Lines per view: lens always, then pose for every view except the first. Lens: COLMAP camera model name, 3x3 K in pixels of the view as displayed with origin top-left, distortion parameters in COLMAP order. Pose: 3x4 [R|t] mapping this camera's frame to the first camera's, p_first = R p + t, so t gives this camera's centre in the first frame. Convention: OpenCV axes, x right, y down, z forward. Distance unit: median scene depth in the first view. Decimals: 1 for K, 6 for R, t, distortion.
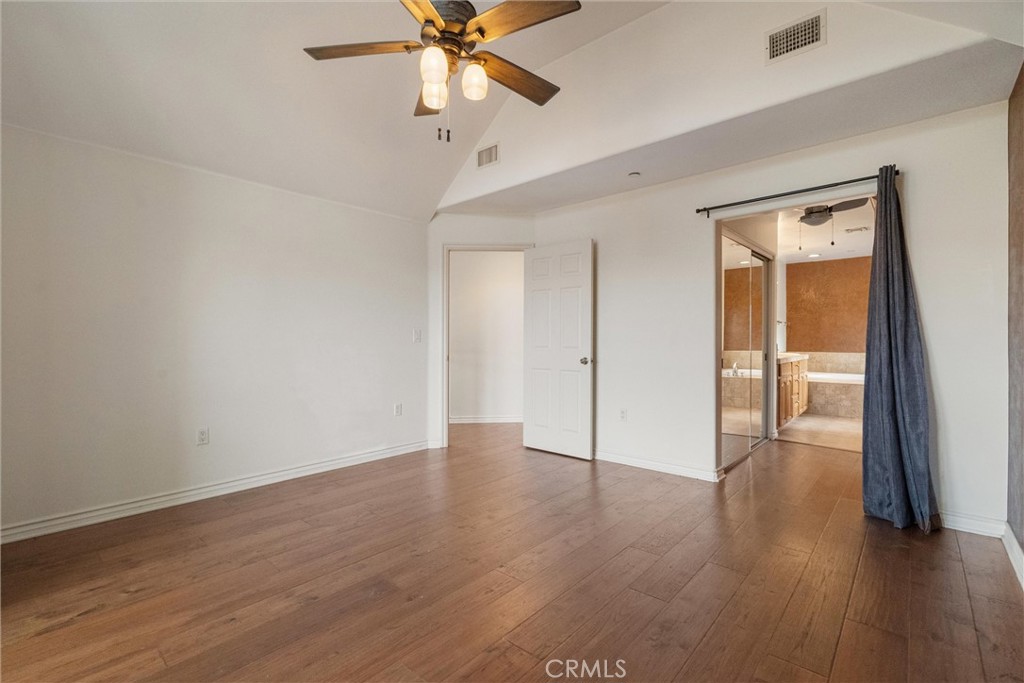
lens RADIAL K [[453.0, 0, 511.7], [0, 453.0, 336.6], [0, 0, 1]] dist [-0.005359, 0.001177]
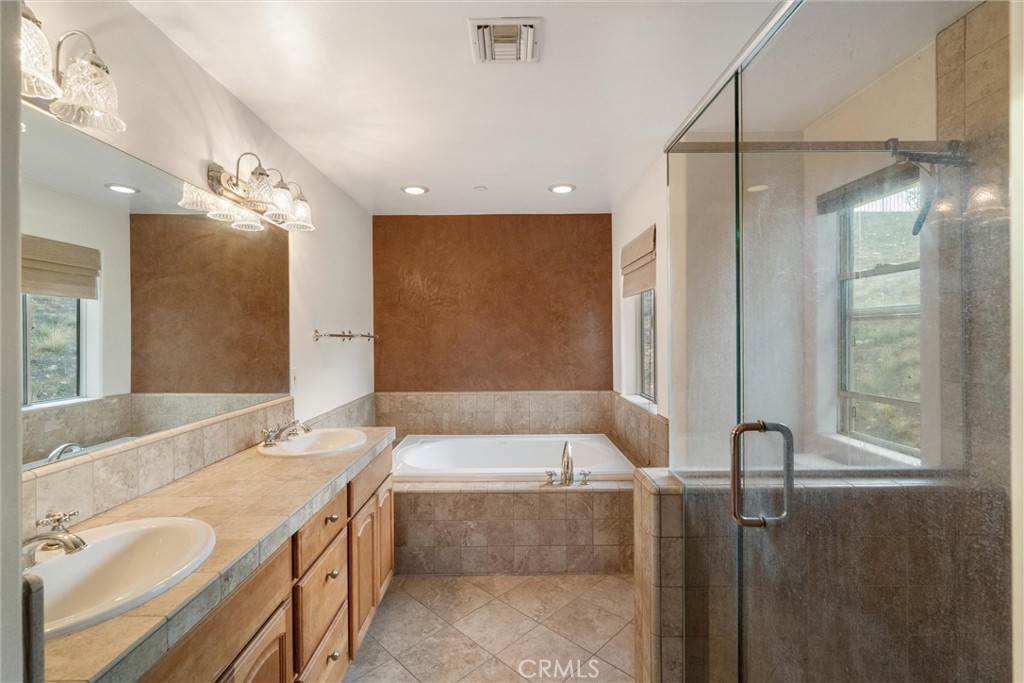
lens RADIAL K [[453.0, 0, 512.7], [0, 453.0, 338.1], [0, 0, 1]] dist [-0.005359, 0.001177]
pose [[0.737804, -0.008160, 0.674965, 0.410606], [0.007081, 0.999965, 0.004349, -0.029460], [-0.674977, 0.001571, 0.737837, 0.567535]]
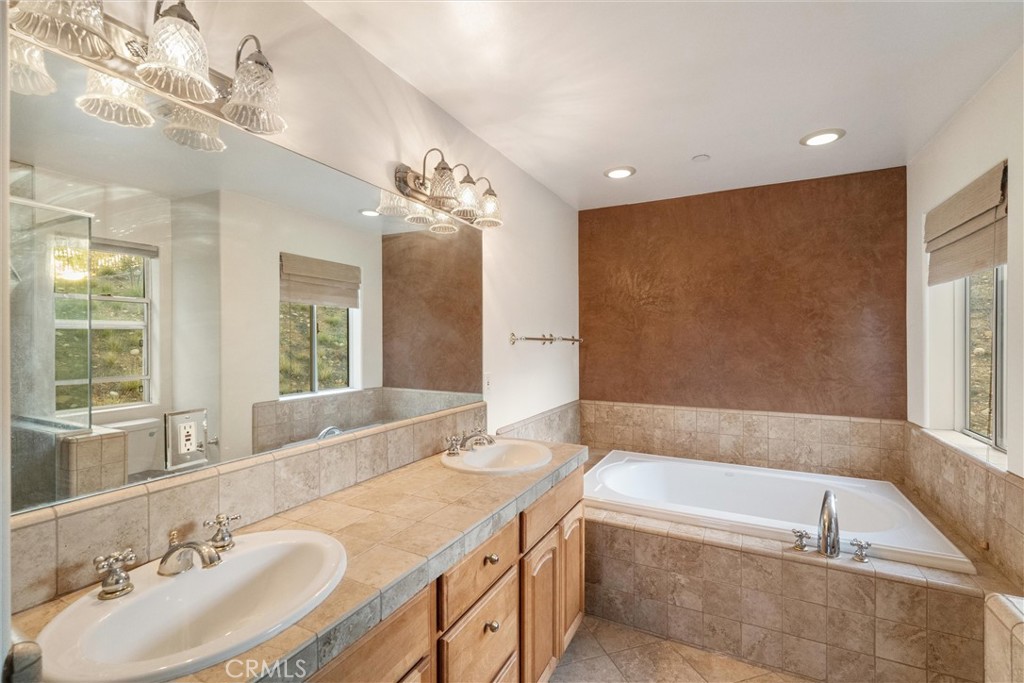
lens RADIAL K [[453.0, 0, 510.9], [0, 453.0, 340.8], [0, 0, 1]] dist [-0.005359, 0.001177]
pose [[0.967464, -0.000293, 0.253008, 0.449981], [0.000010, 0.999999, 0.001118, -0.030054], [-0.253009, -0.001079, 0.967463, 0.605593]]
